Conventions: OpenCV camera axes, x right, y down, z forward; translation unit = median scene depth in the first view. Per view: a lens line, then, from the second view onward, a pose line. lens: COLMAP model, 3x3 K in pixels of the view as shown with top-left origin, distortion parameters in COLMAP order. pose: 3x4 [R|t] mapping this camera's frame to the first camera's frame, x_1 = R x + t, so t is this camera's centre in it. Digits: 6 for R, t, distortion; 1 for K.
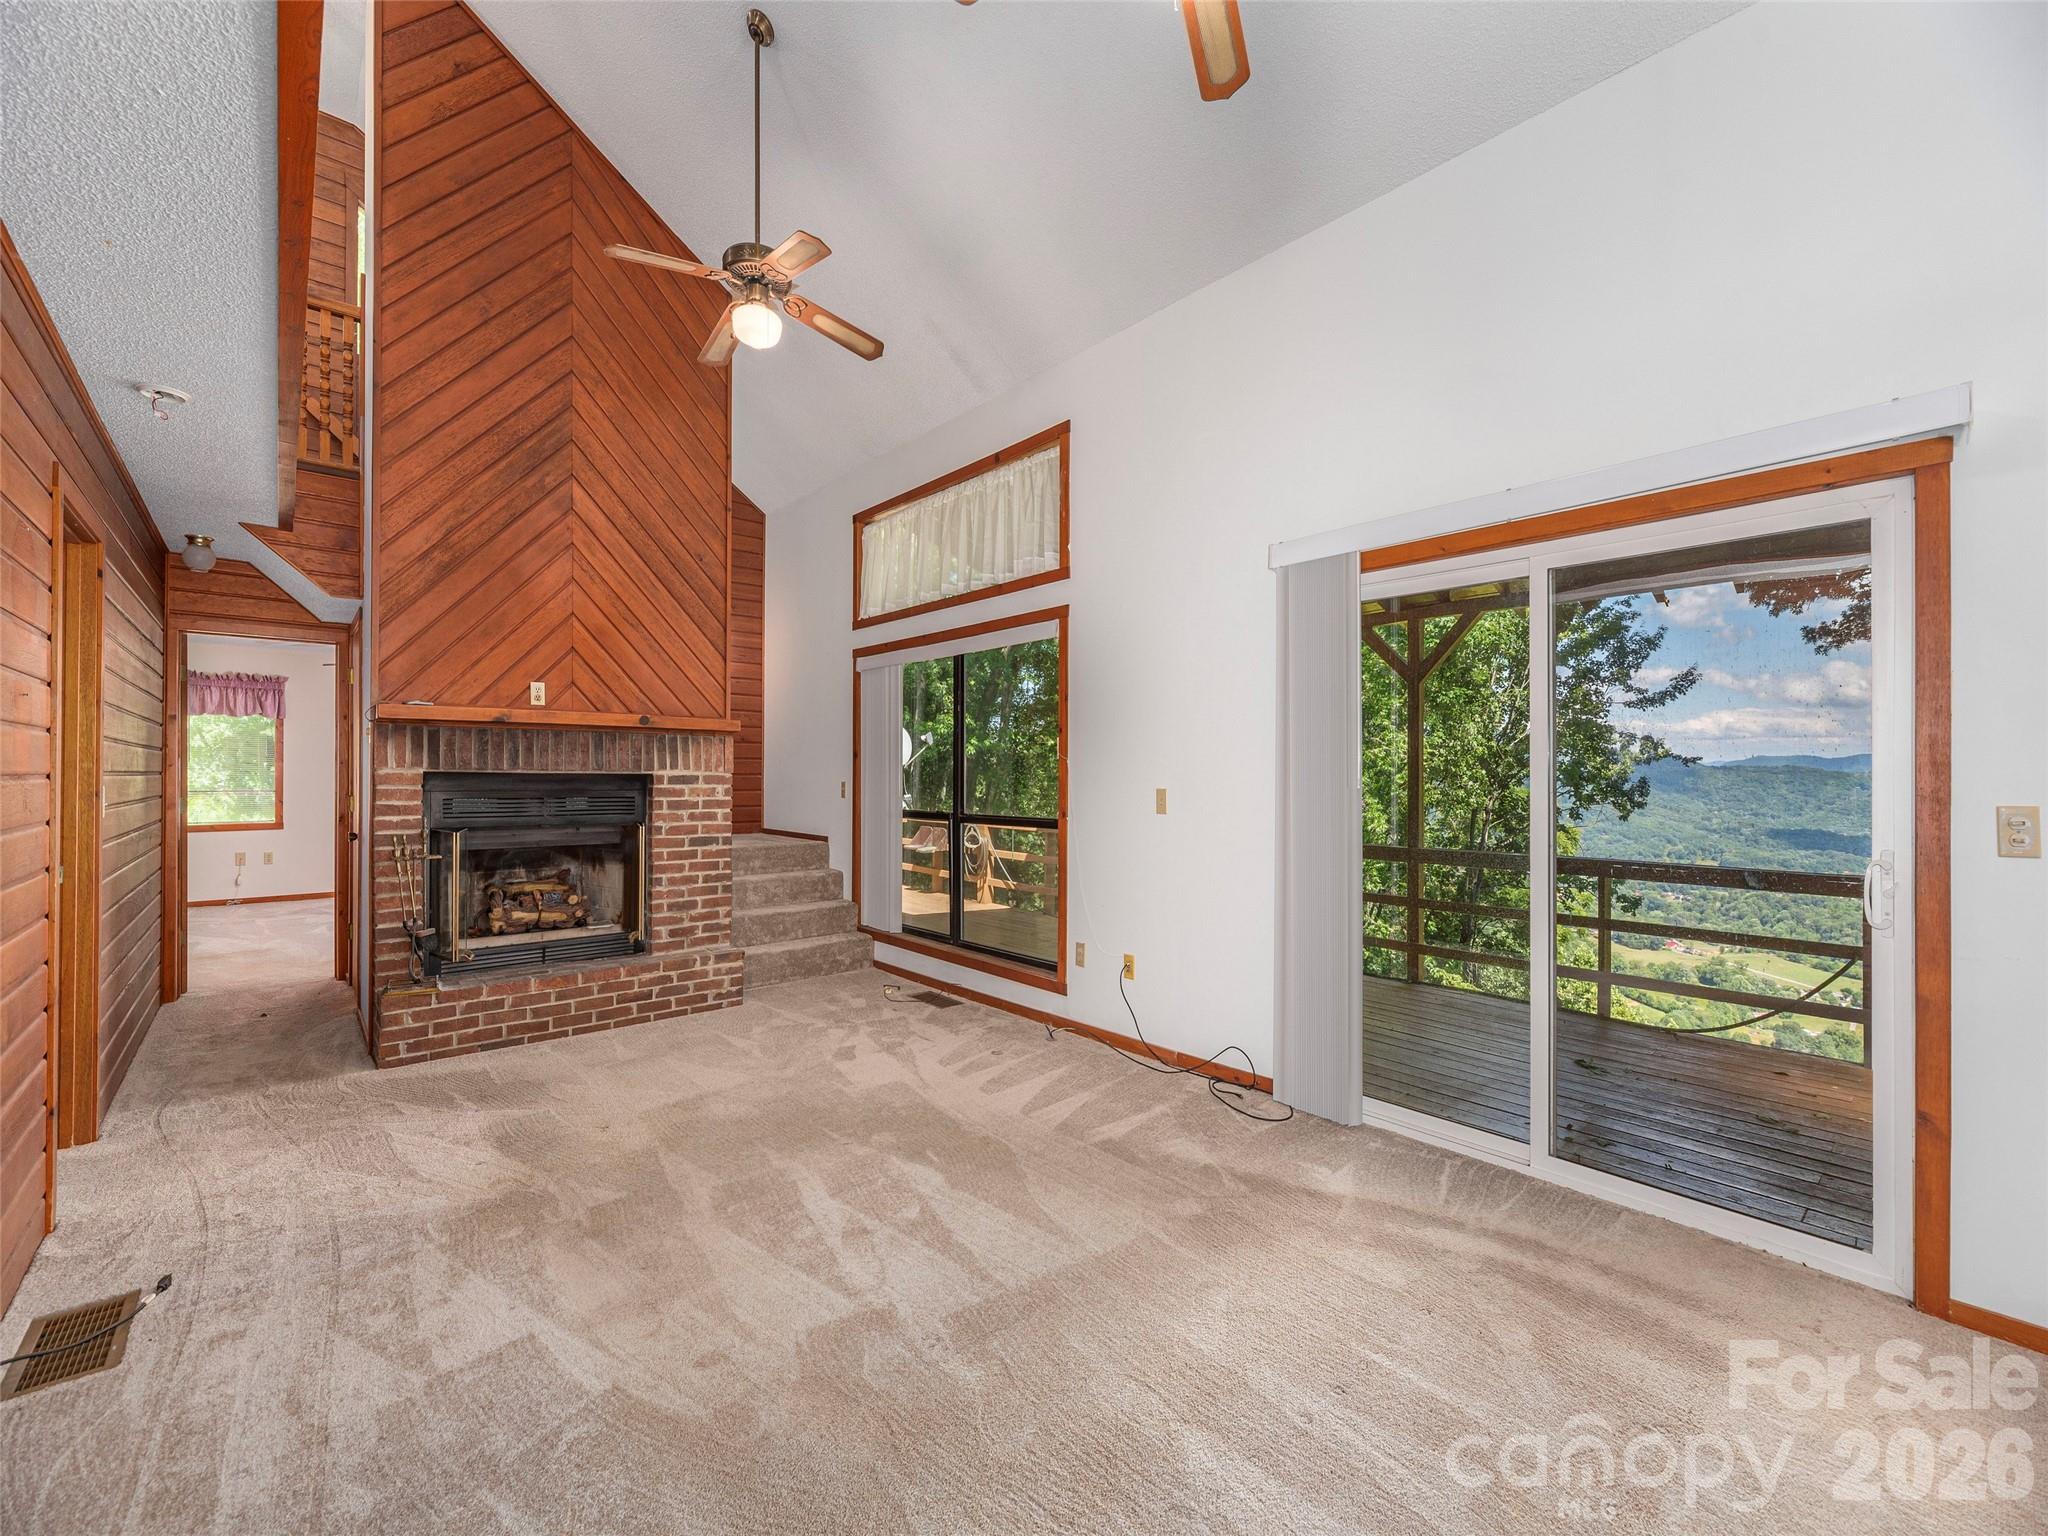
lens RADIAL K [[836.2, 0, 1021.8], [0, 836.2, 761.1], [0, 0, 1]] dist [-0.001664, 0.000240]
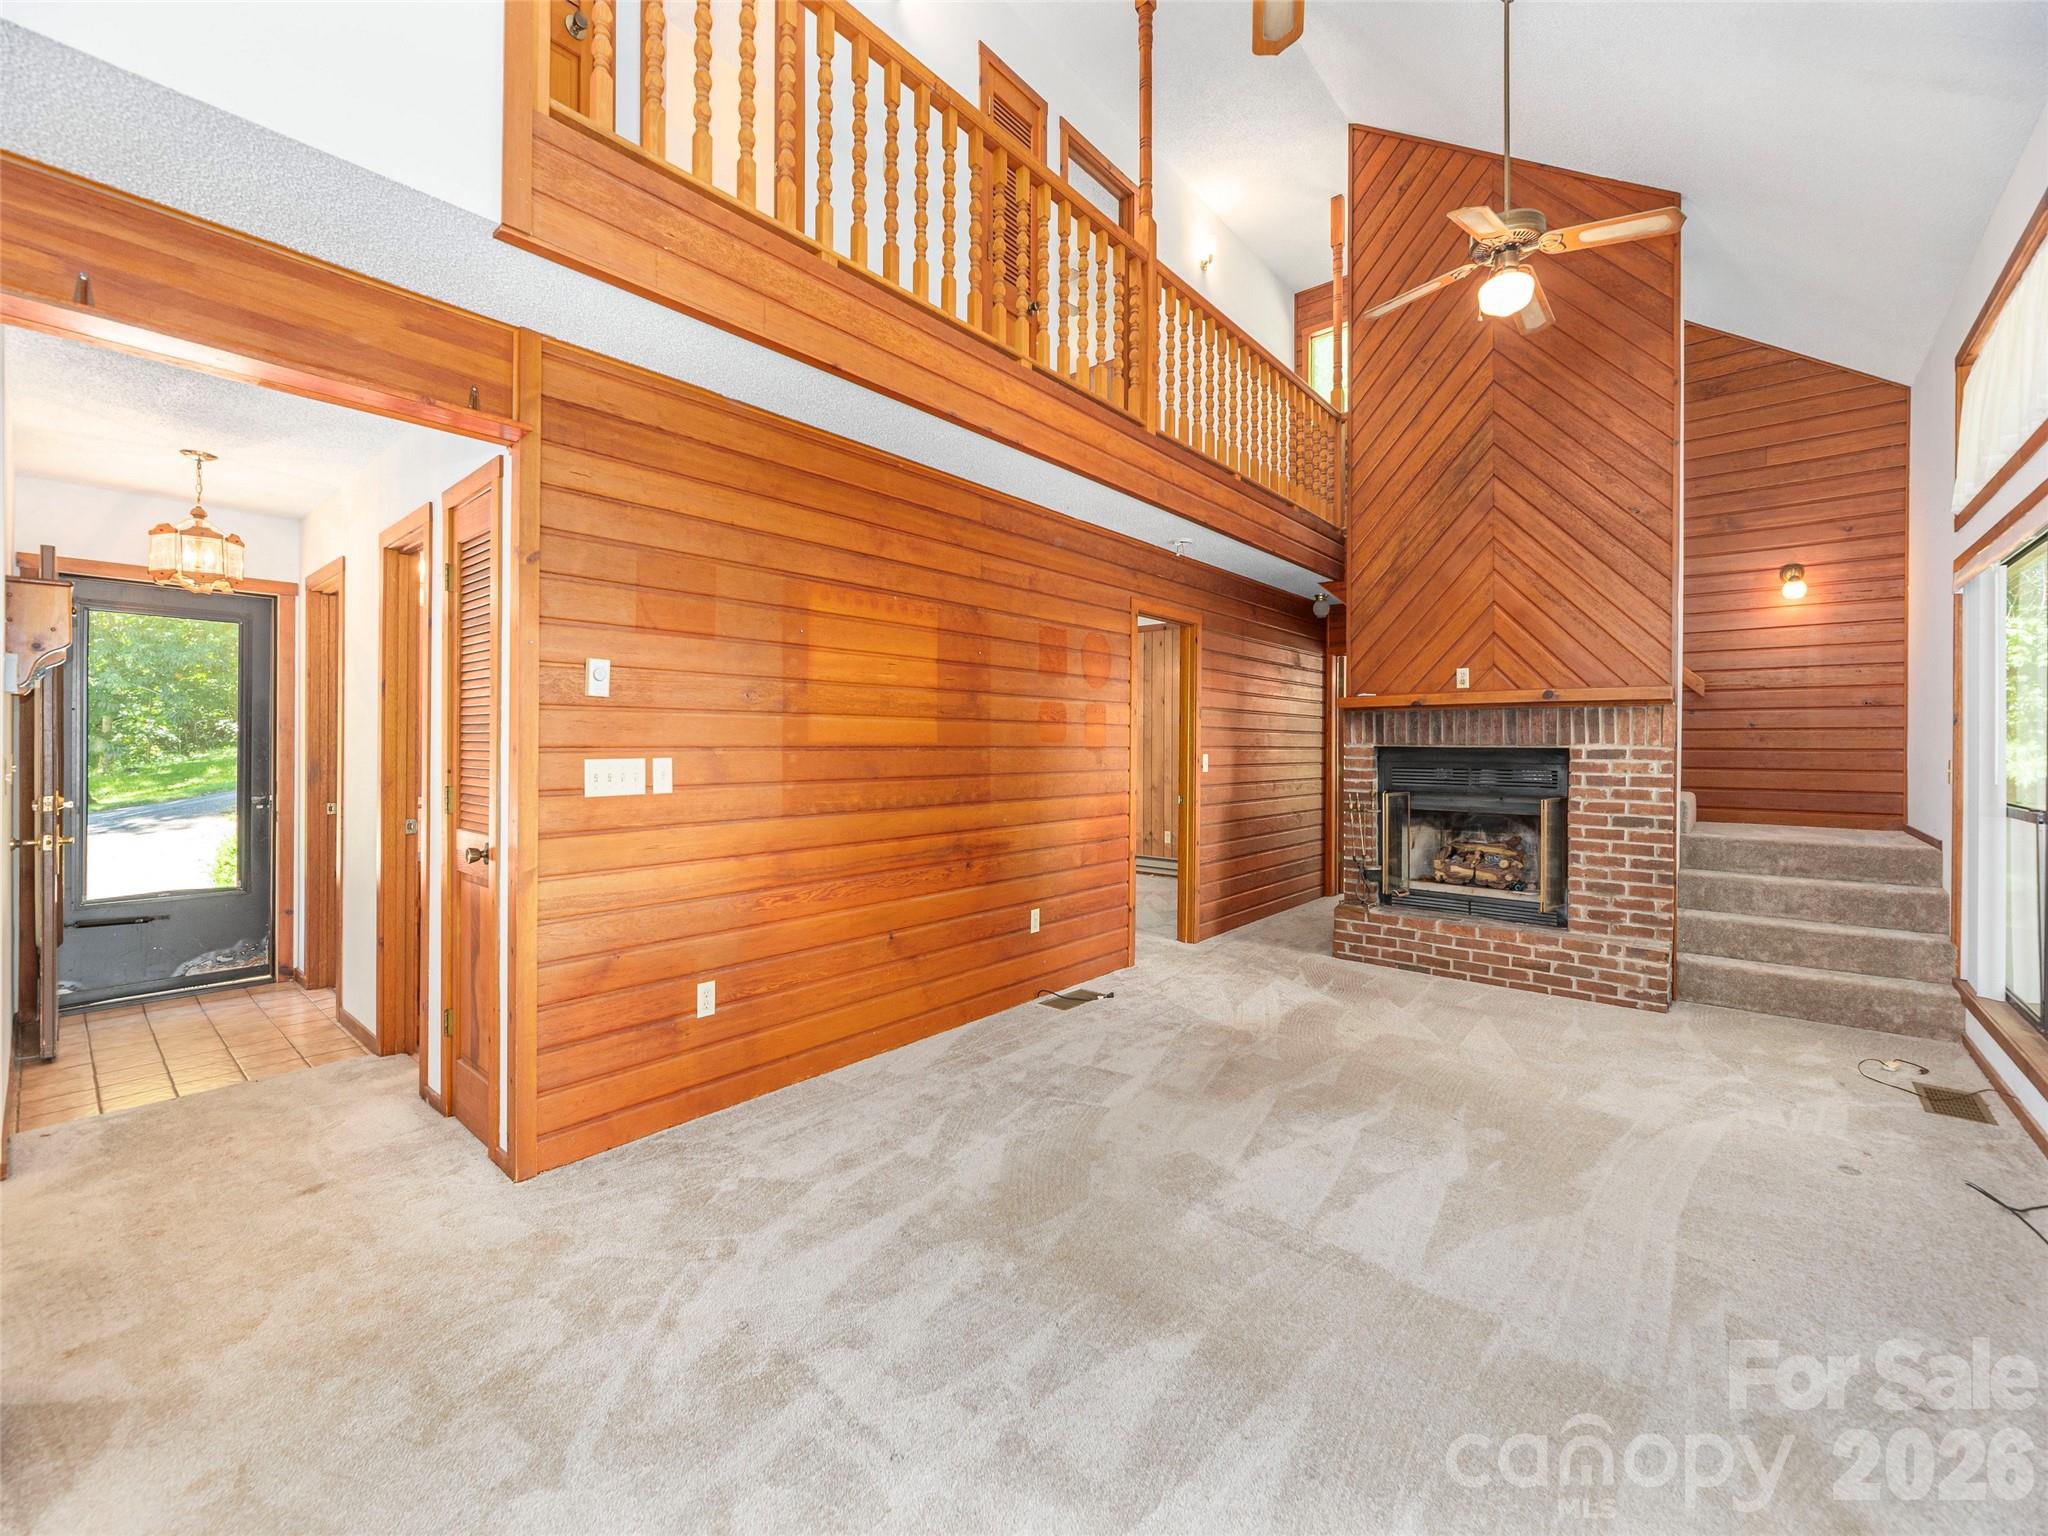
lens RADIAL K [[836.2, 0, 1029.8], [0, 836.2, 739.9], [0, 0, 1]] dist [-0.001664, 0.000240]
pose [[0.151902, -0.012288, -0.988319, 0.458246], [0.011971, 0.999872, -0.010592, 0.009059], [0.988323, -0.010223, 0.152030, 0.234169]]
